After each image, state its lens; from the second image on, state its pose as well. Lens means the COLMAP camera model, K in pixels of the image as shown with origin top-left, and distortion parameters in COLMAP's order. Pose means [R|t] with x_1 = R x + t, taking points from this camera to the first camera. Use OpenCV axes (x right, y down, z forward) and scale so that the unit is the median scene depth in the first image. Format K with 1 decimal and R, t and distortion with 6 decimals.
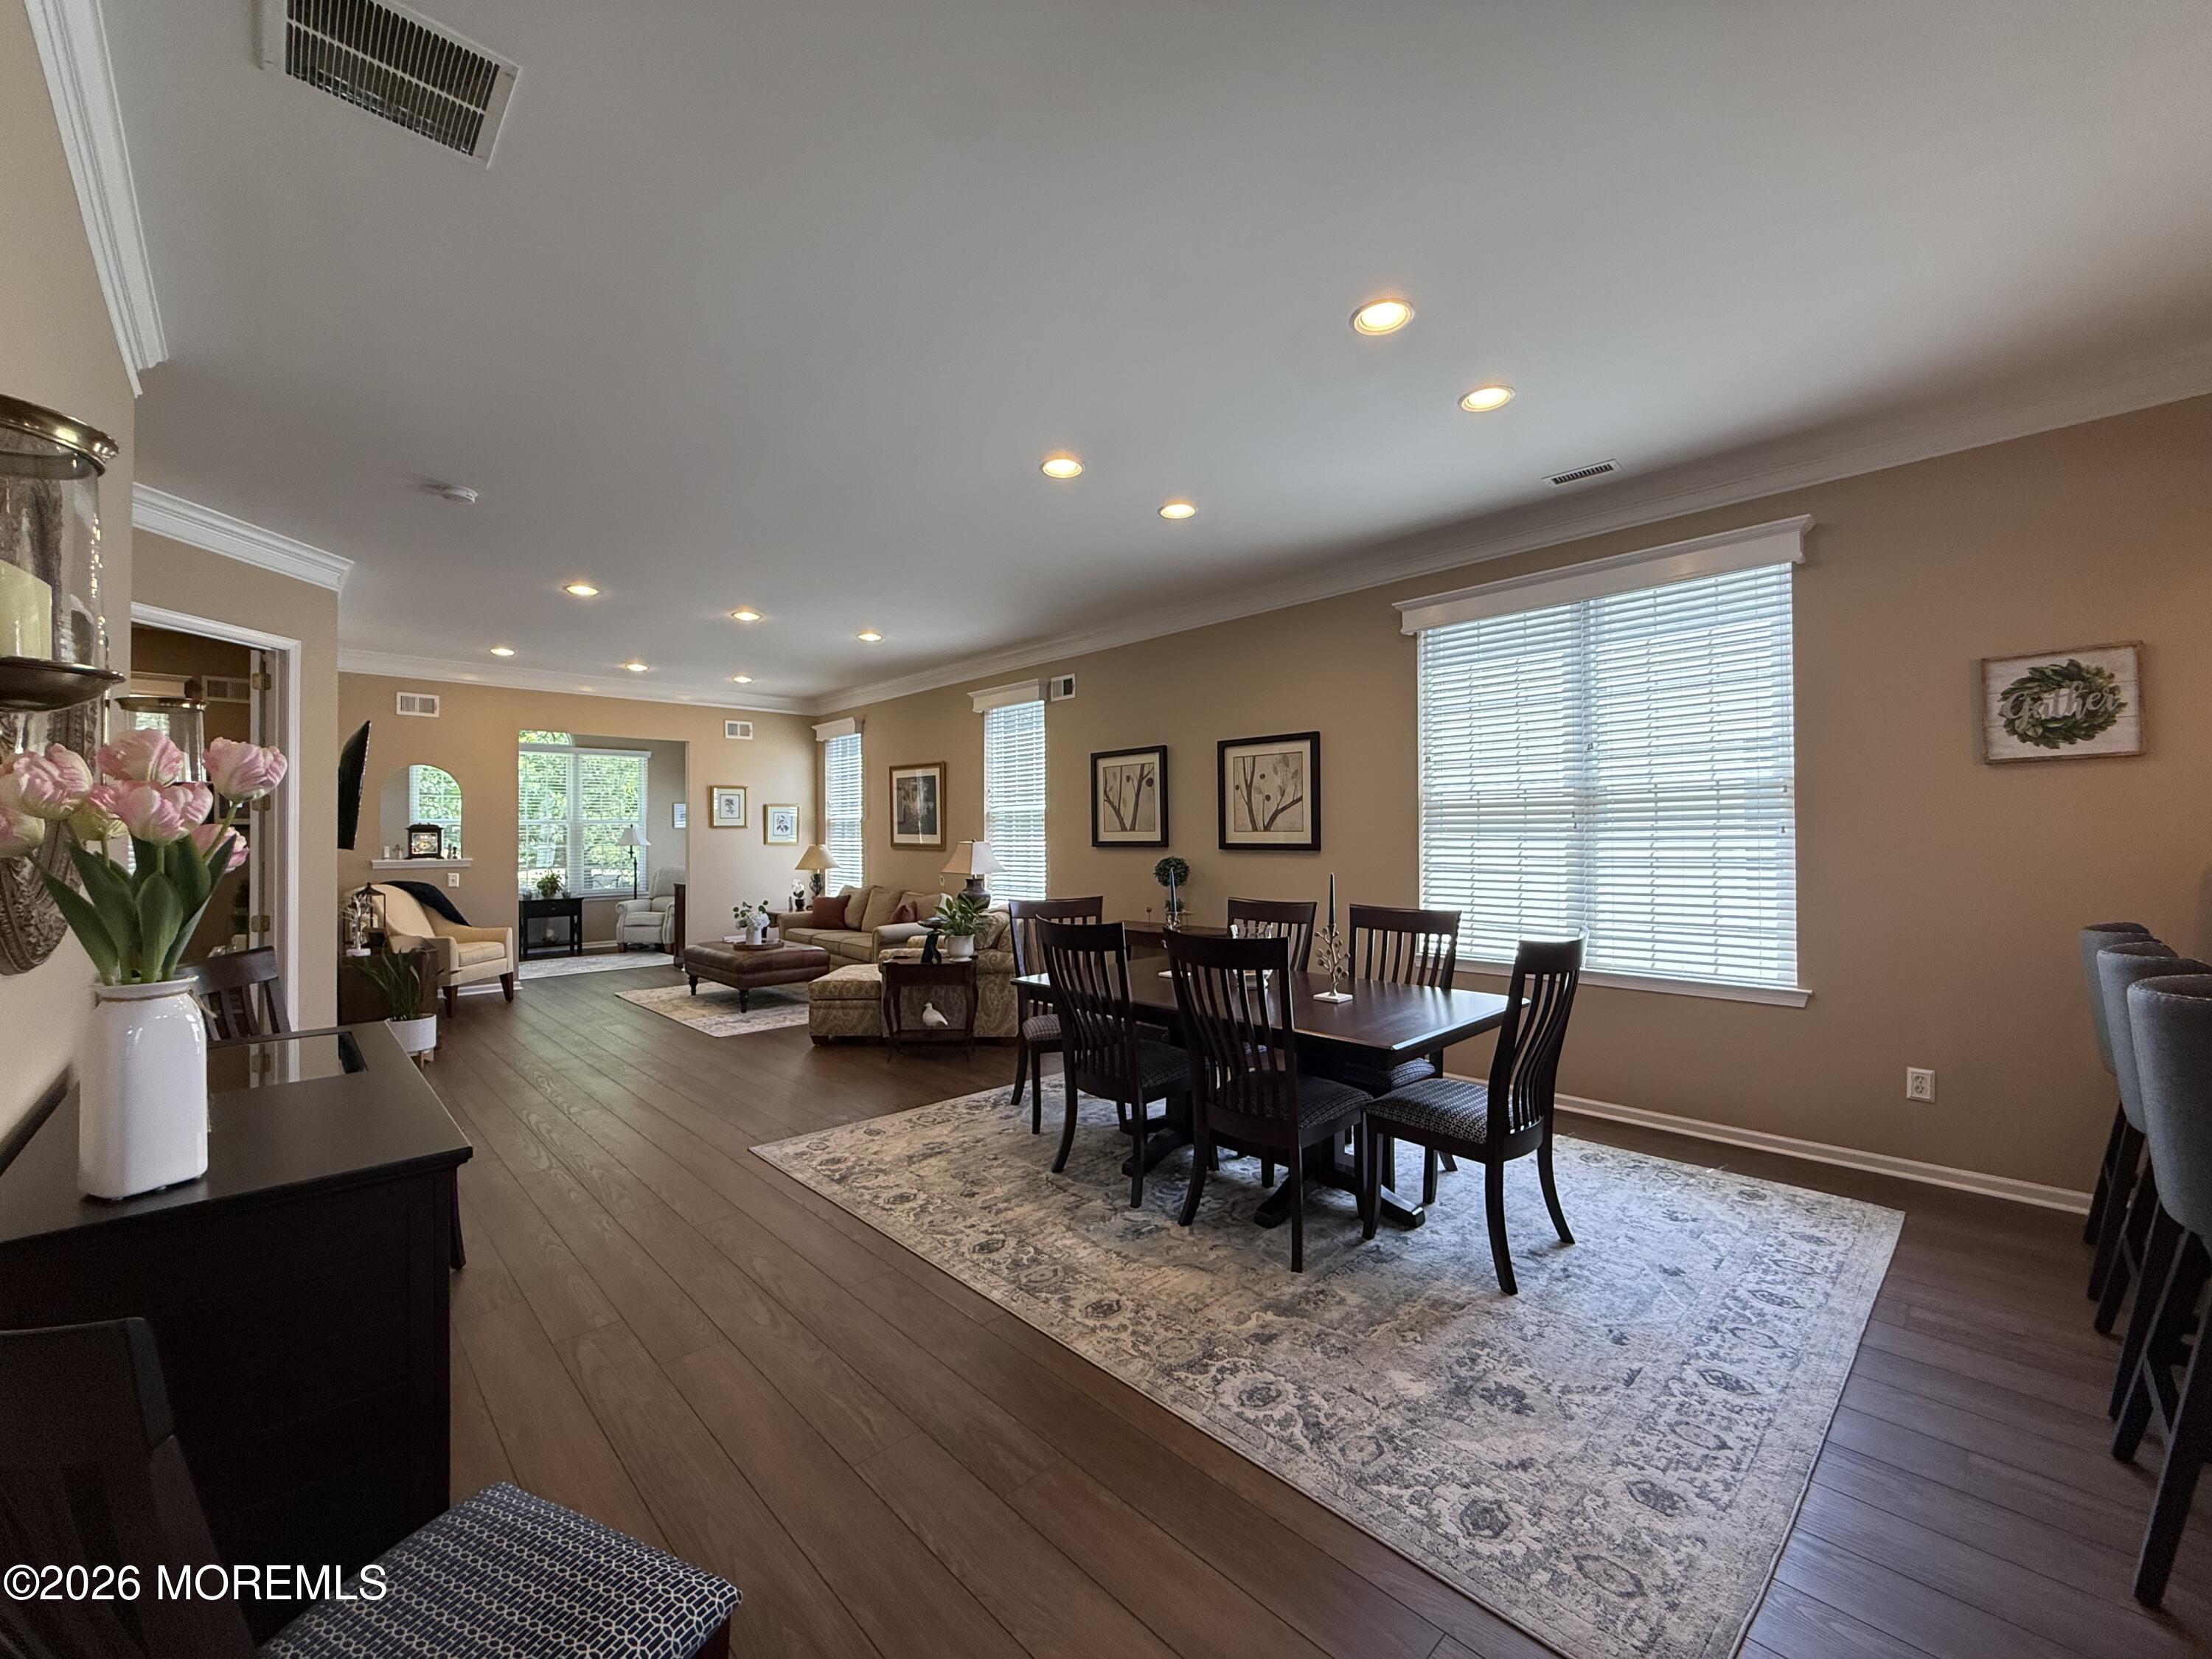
lens RADIAL K [[882.1, 0, 1100.7], [0, 882.1, 826.9], [0, 0, 1]] dist [-0.001665, 0.000174]
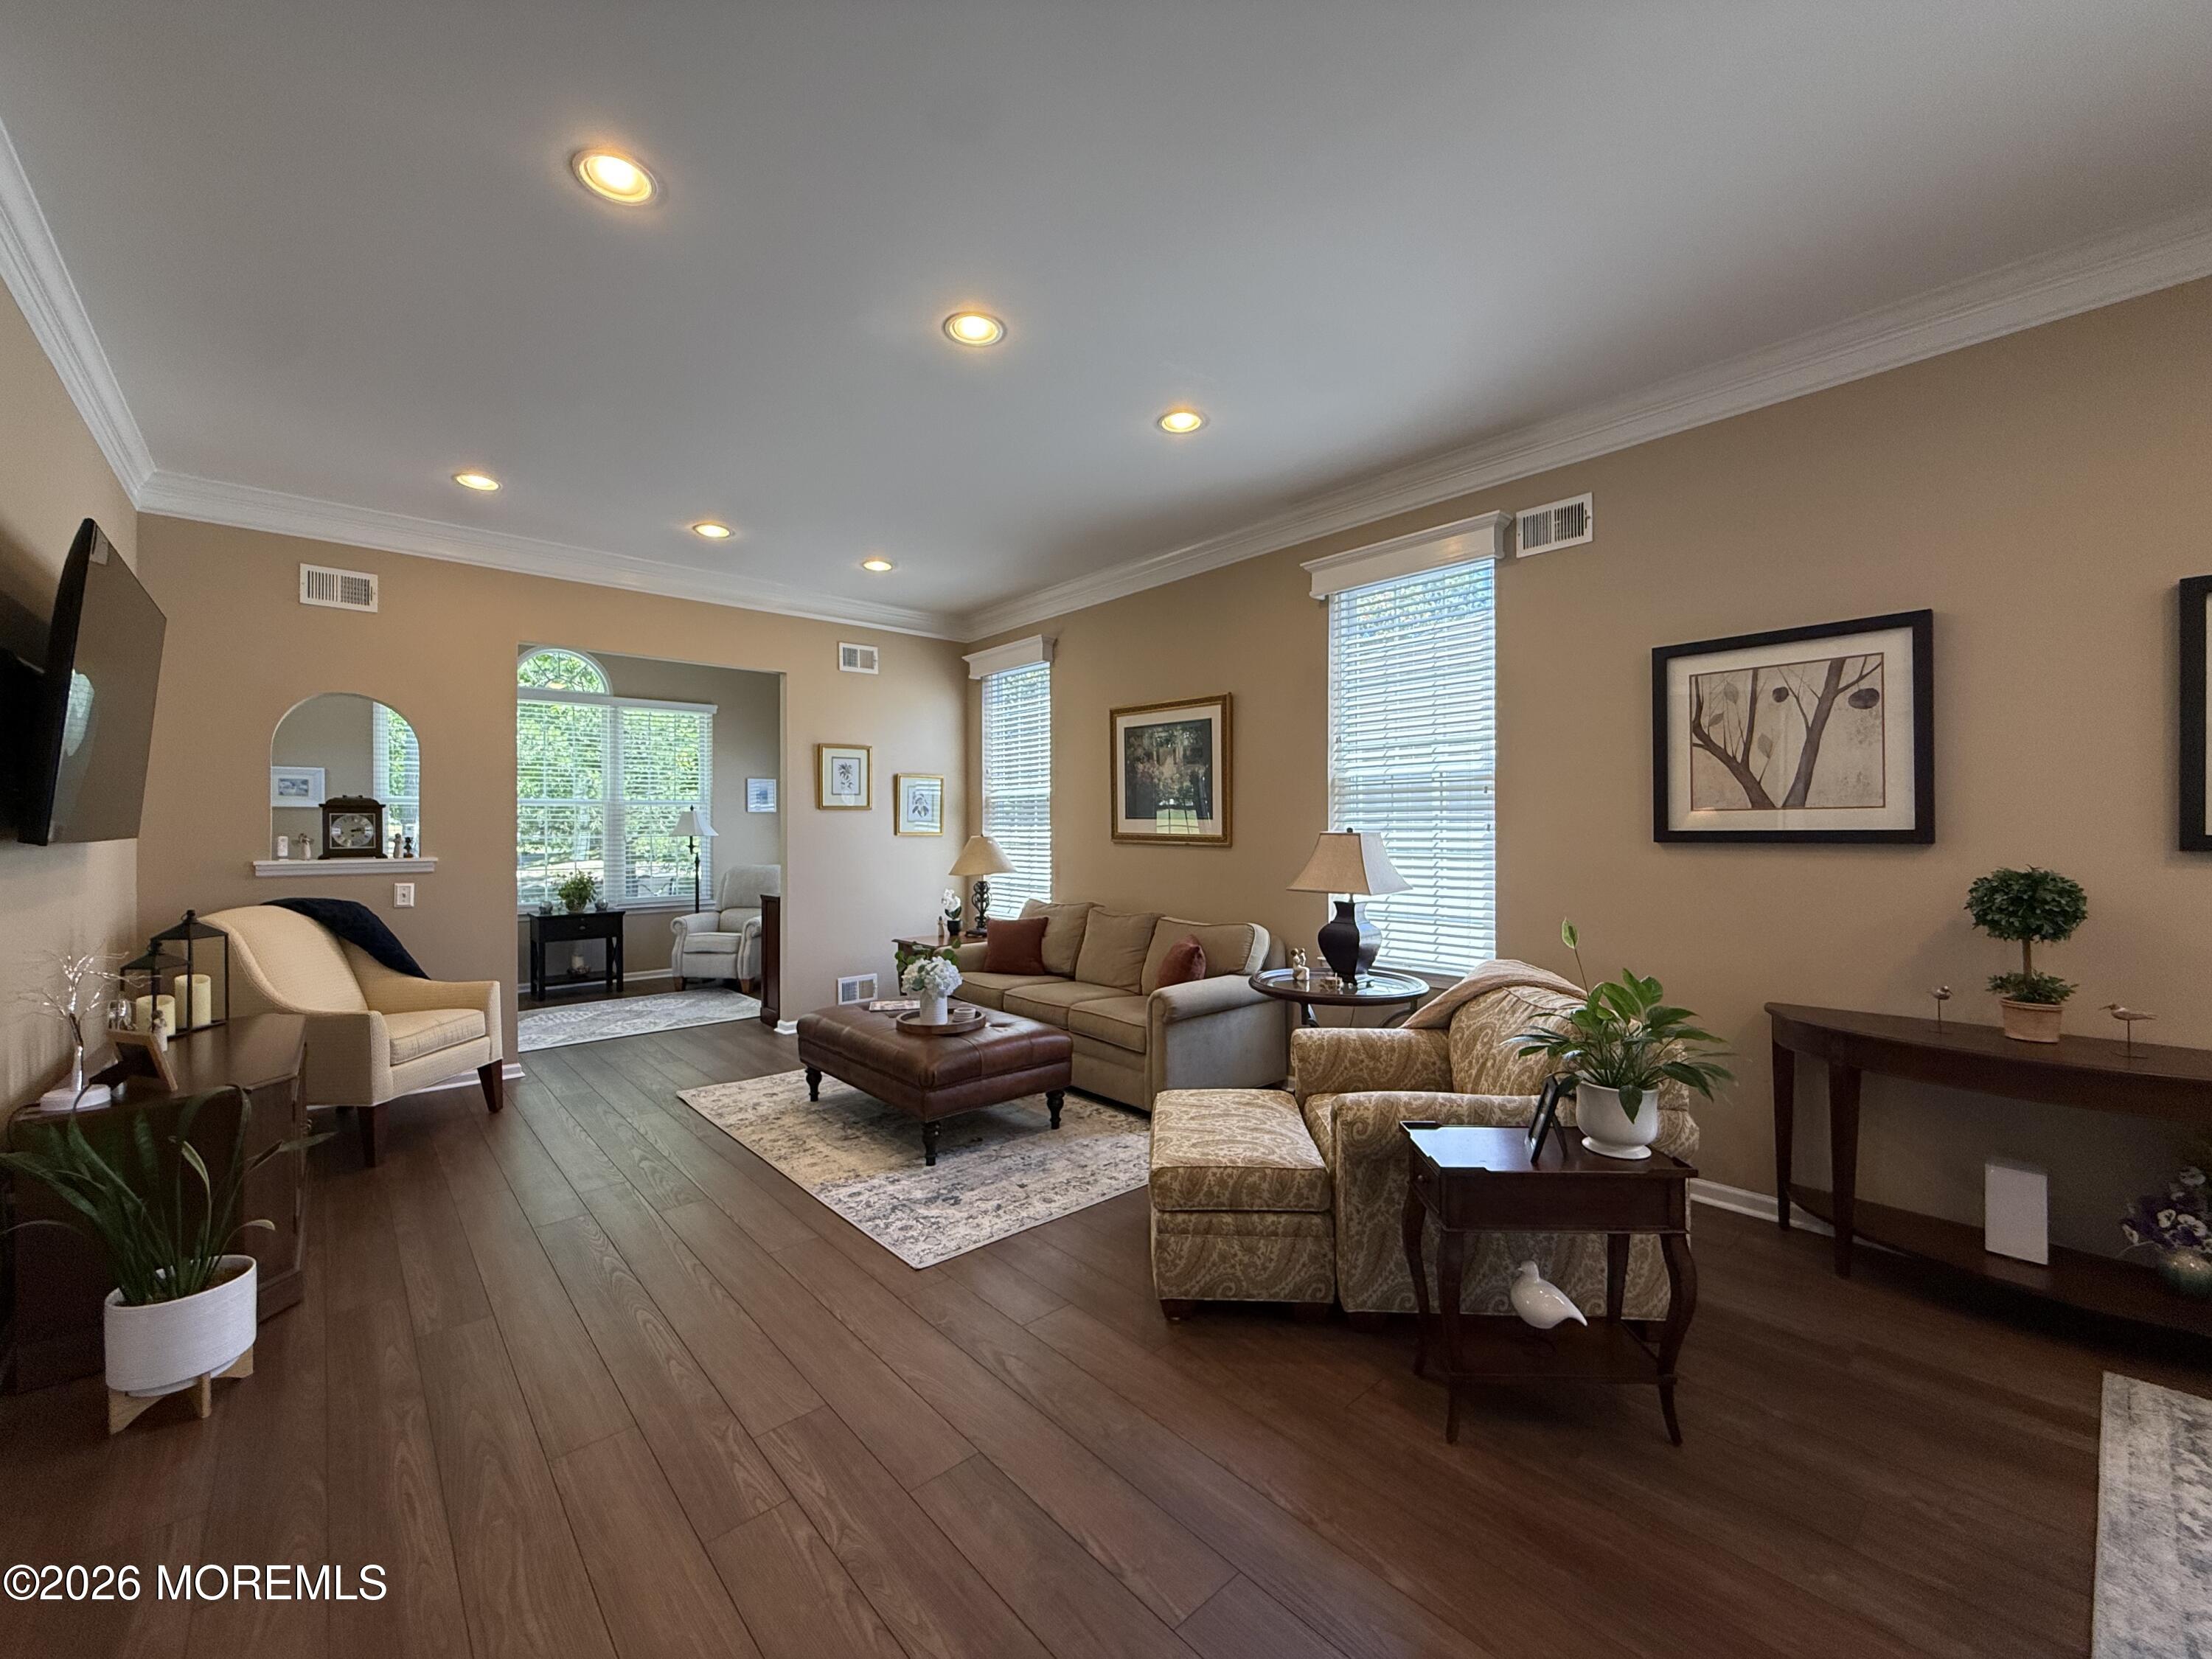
lens RADIAL K [[882.1, 0, 1100.4], [0, 882.1, 826.8], [0, 0, 1]] dist [-0.001665, 0.000174]
pose [[0.999284, 0.002864, -0.037723, -0.334248], [-0.002521, 0.999955, 0.009149, 0.012110], [0.037747, -0.009047, 0.999246, 0.574856]]
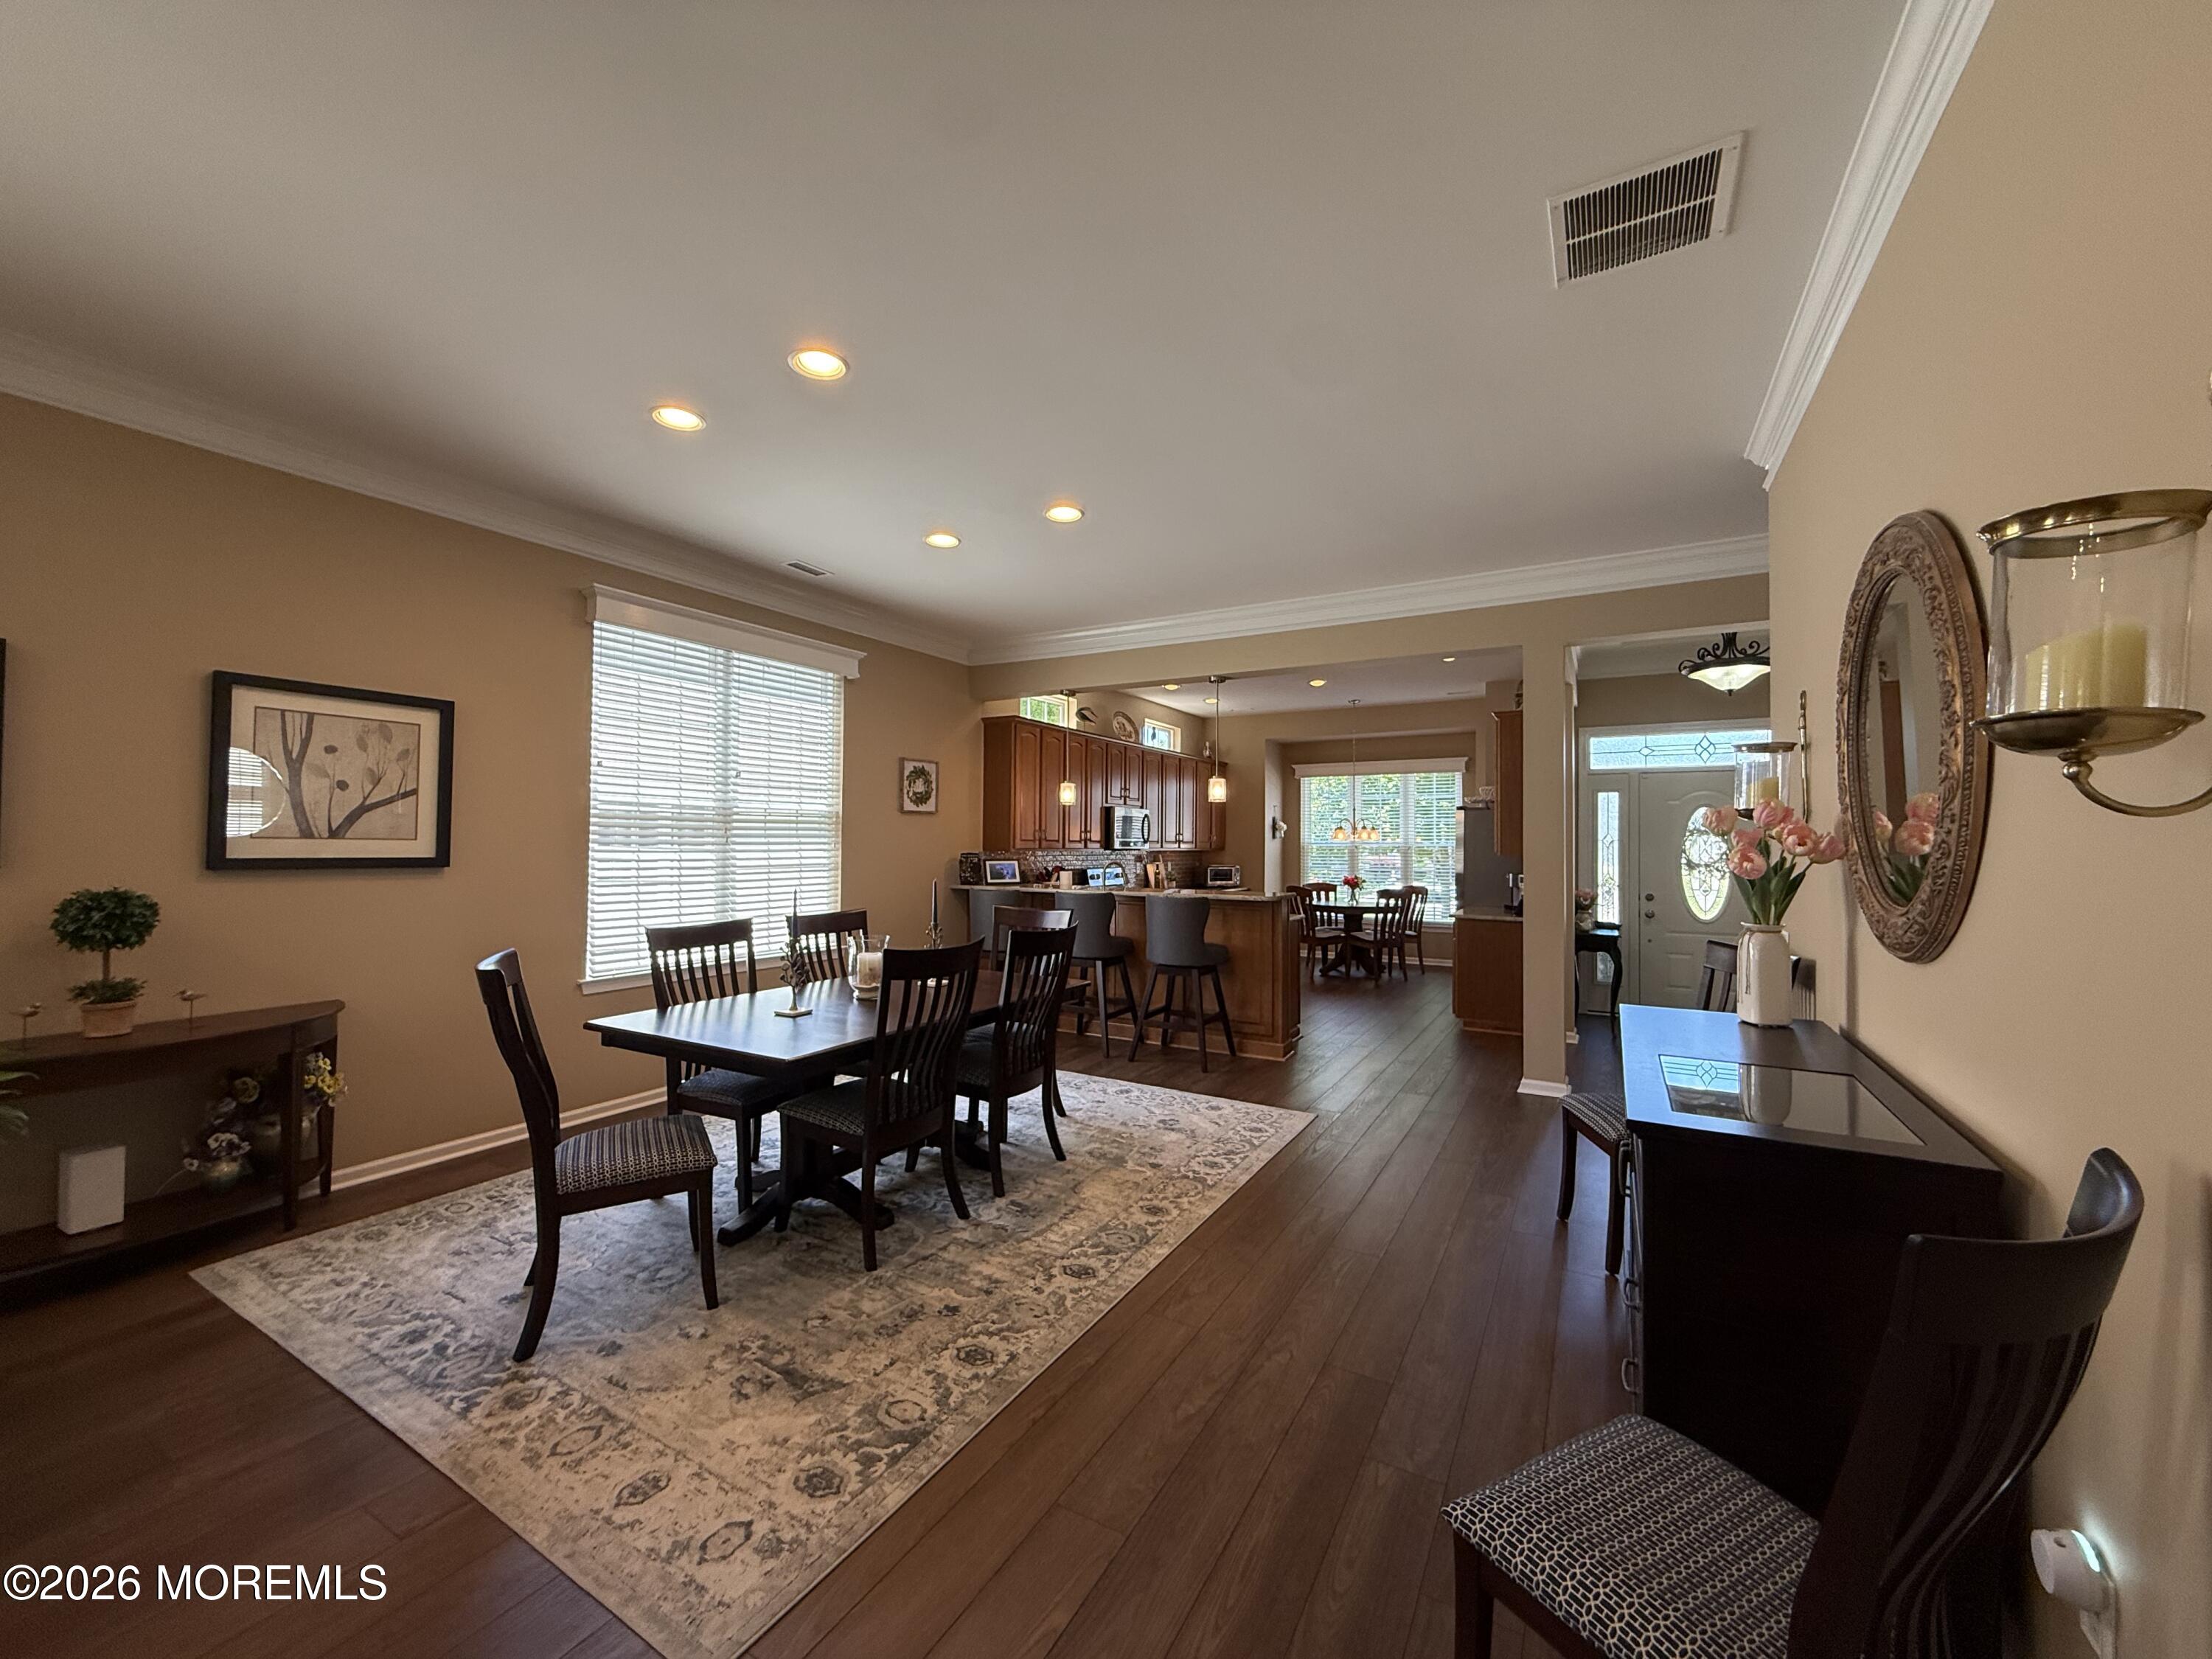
lens RADIAL K [[882.1, 0, 1098.2], [0, 882.1, 828.9], [0, 0, 1]] dist [-0.001665, 0.000174]
pose [[-0.282707, 0.023761, 0.958912, -0.529146], [-0.015070, 0.999460, -0.029209, 0.007814], [-0.959088, -0.022708, -0.282197, 0.622008]]
